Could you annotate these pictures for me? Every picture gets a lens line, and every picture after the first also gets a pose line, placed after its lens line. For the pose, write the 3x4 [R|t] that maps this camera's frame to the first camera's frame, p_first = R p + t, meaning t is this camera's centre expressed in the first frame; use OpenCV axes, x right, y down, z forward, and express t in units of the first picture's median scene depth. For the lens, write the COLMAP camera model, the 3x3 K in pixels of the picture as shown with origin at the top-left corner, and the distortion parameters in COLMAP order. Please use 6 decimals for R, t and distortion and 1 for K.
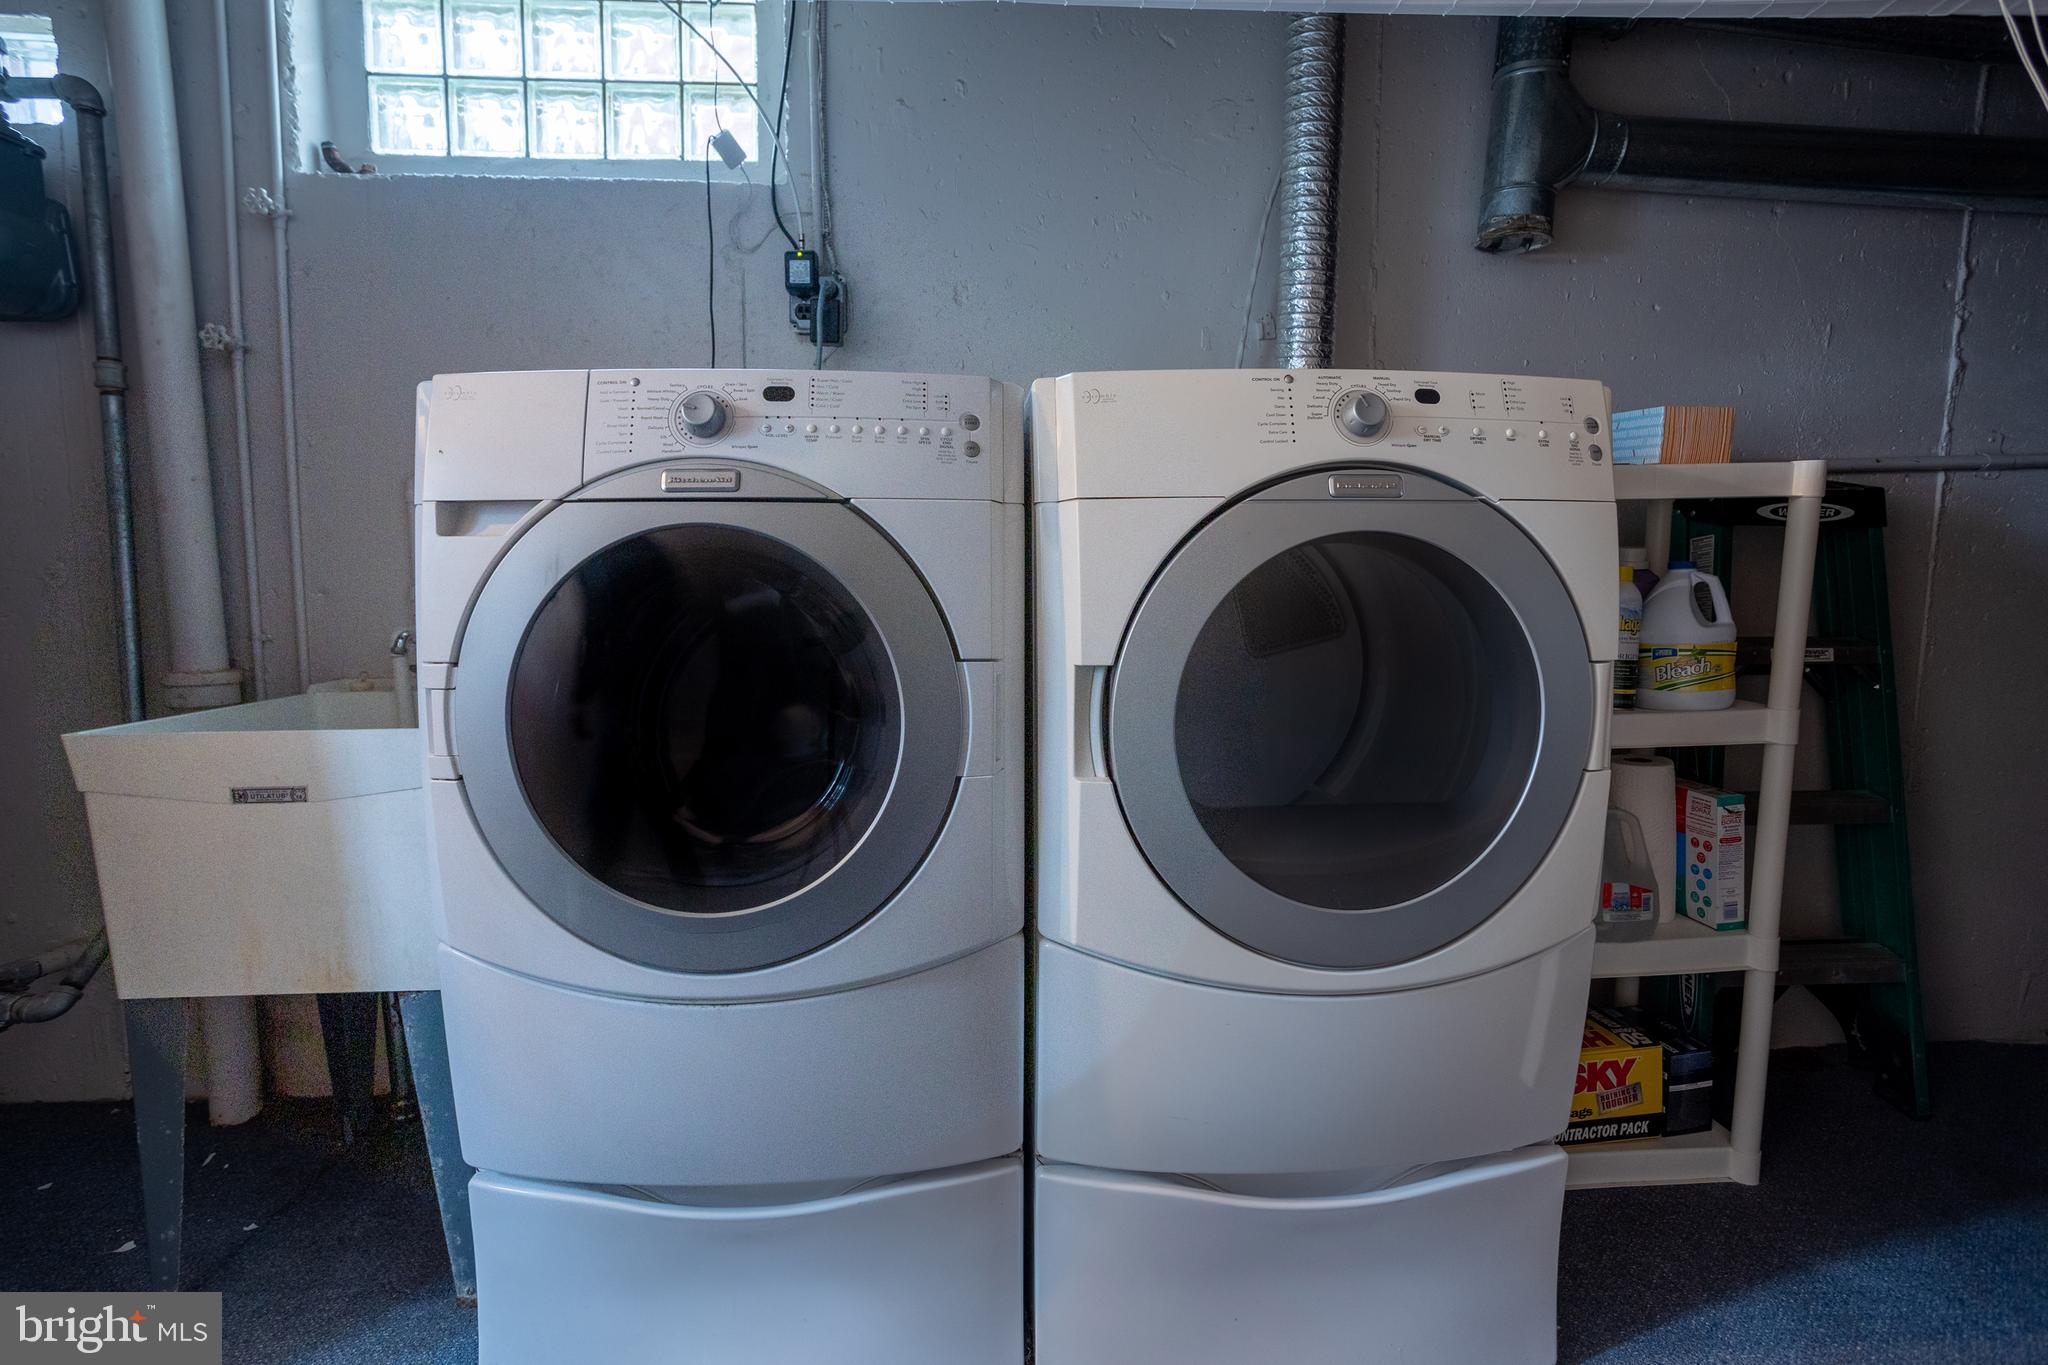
lens RADIAL K [[999.1, 0, 1023.4], [0, 999.1, 677.9], [0, 0, 1]] dist [-0.056949, 0.039248]
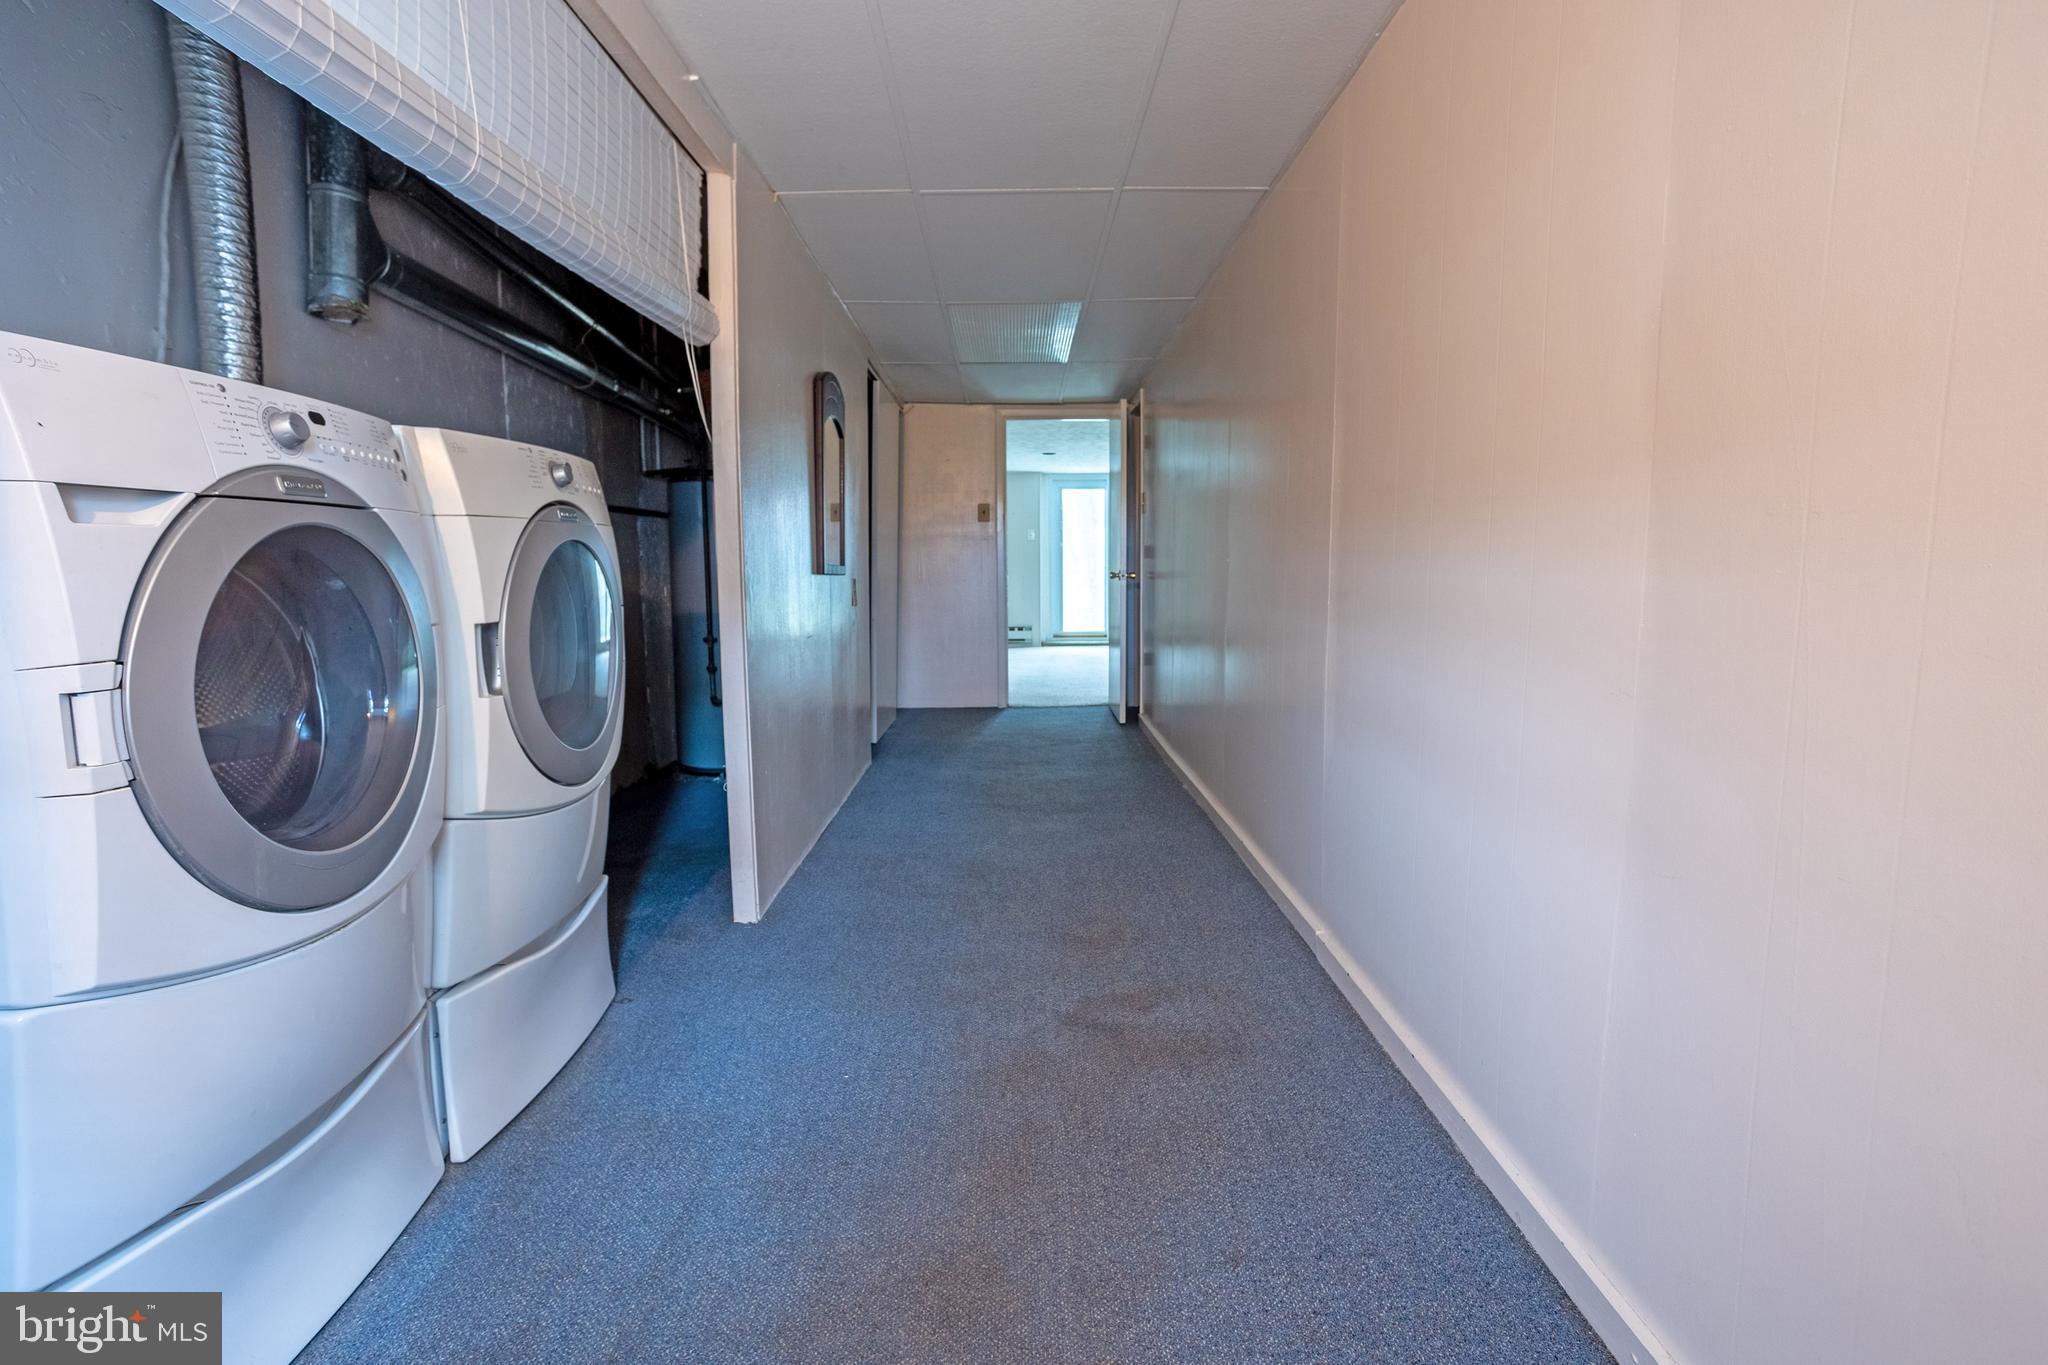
lens RADIAL K [[999.1, 0, 1023.4], [0, 999.1, 677.9], [0, 0, 1]] dist [-0.056949, 0.039248]
pose [[-0.001545, -0.121285, 0.992617, -0.952067], [0.085827, 0.988939, 0.120969, -0.024012], [-0.996309, 0.085380, 0.008882, 0.086543]]
